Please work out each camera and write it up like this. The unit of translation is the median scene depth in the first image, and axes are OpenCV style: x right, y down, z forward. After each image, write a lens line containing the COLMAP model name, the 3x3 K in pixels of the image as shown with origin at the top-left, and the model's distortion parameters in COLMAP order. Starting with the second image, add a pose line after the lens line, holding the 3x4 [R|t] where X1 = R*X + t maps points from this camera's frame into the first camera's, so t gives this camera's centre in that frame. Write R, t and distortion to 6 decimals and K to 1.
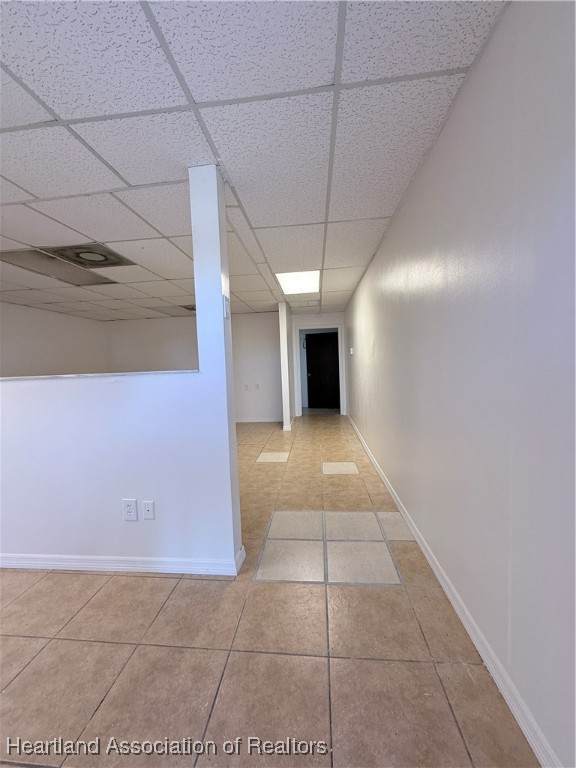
lens RADIAL K [[305.8, 0, 287.7], [0, 305.8, 383.6], [0, 0, 1]] dist [0.000230, -0.000447]
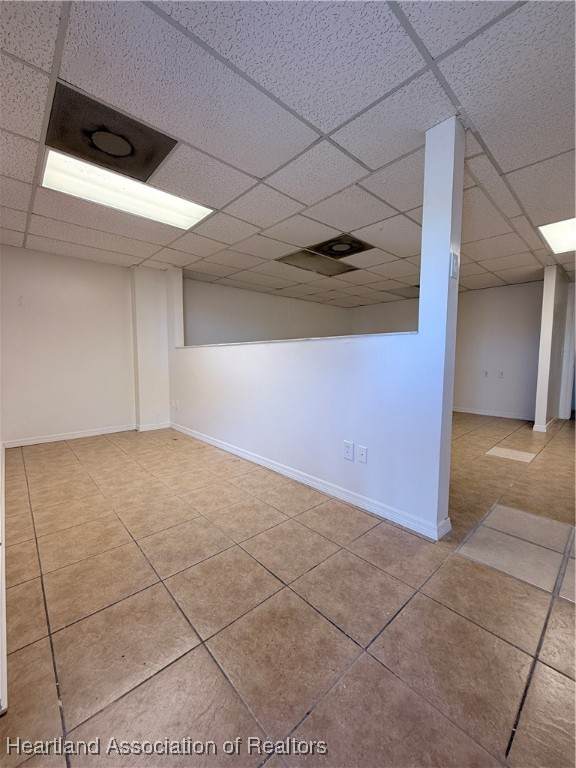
lens RADIAL K [[305.8, 0, 286.8], [0, 305.8, 384.3], [0, 0, 1]] dist [0.000230, -0.000447]
pose [[0.743308, 0.093406, -0.662396, 0.078250], [-0.071152, 0.995626, 0.060553, 0.097069], [0.665155, 0.002121, 0.746703, -0.063520]]
